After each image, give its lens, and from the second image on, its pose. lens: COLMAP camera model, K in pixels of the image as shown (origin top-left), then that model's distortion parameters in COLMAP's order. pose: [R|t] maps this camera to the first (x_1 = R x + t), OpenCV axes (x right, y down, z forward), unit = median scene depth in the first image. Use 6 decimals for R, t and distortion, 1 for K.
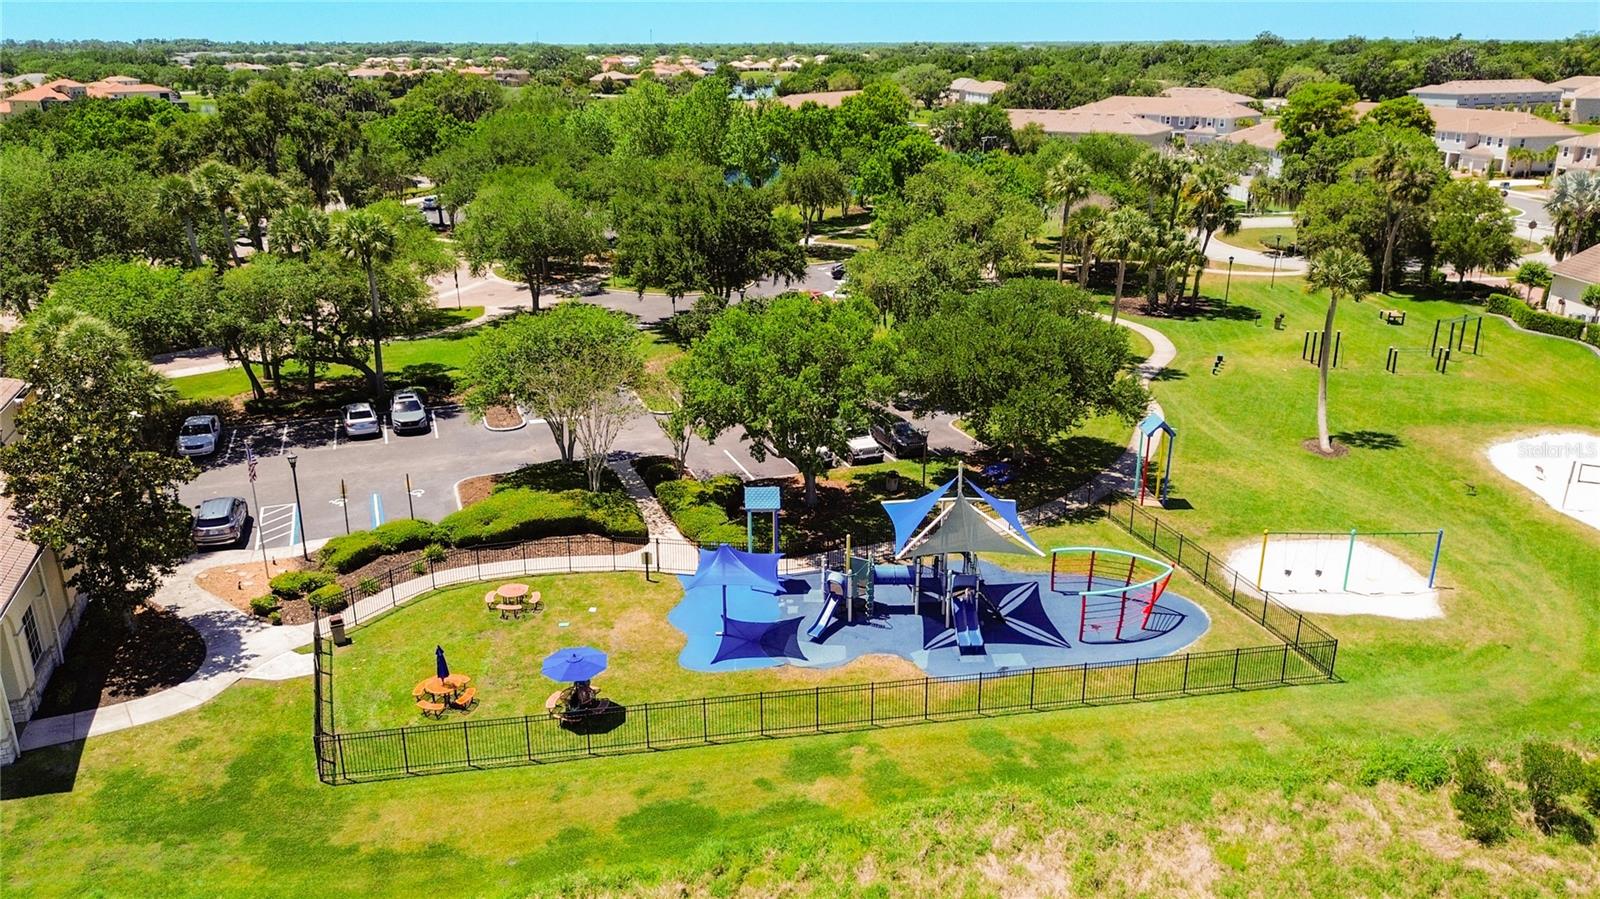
lens RADIAL K [[1165.0, 0, 797.9], [0, 1165.0, 443.4], [0, 0, 1]] dist [0.055121, -0.076836]
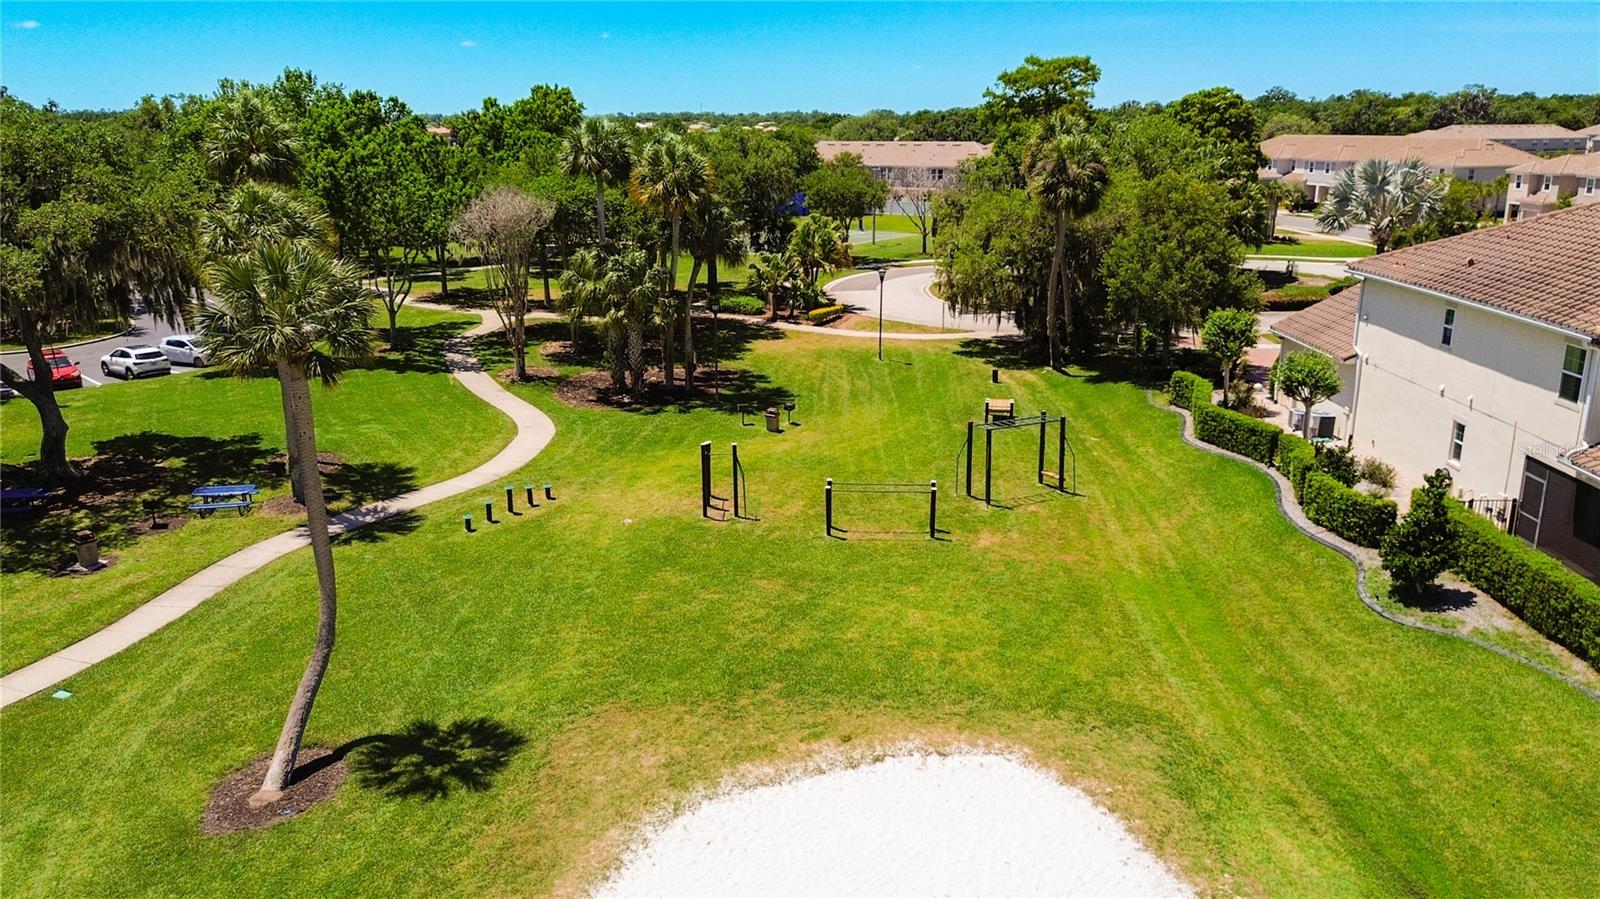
lens RADIAL K [[1165.0, 0, 797.9], [0, 1165.0, 443.4], [0, 0, 1]] dist [0.055121, -0.076836]
pose [[0.998437, 0.013201, -0.054314, 0.516185], [-0.016392, 0.998139, -0.058735, -0.068660], [0.053437, 0.059533, 0.996795, 0.522806]]
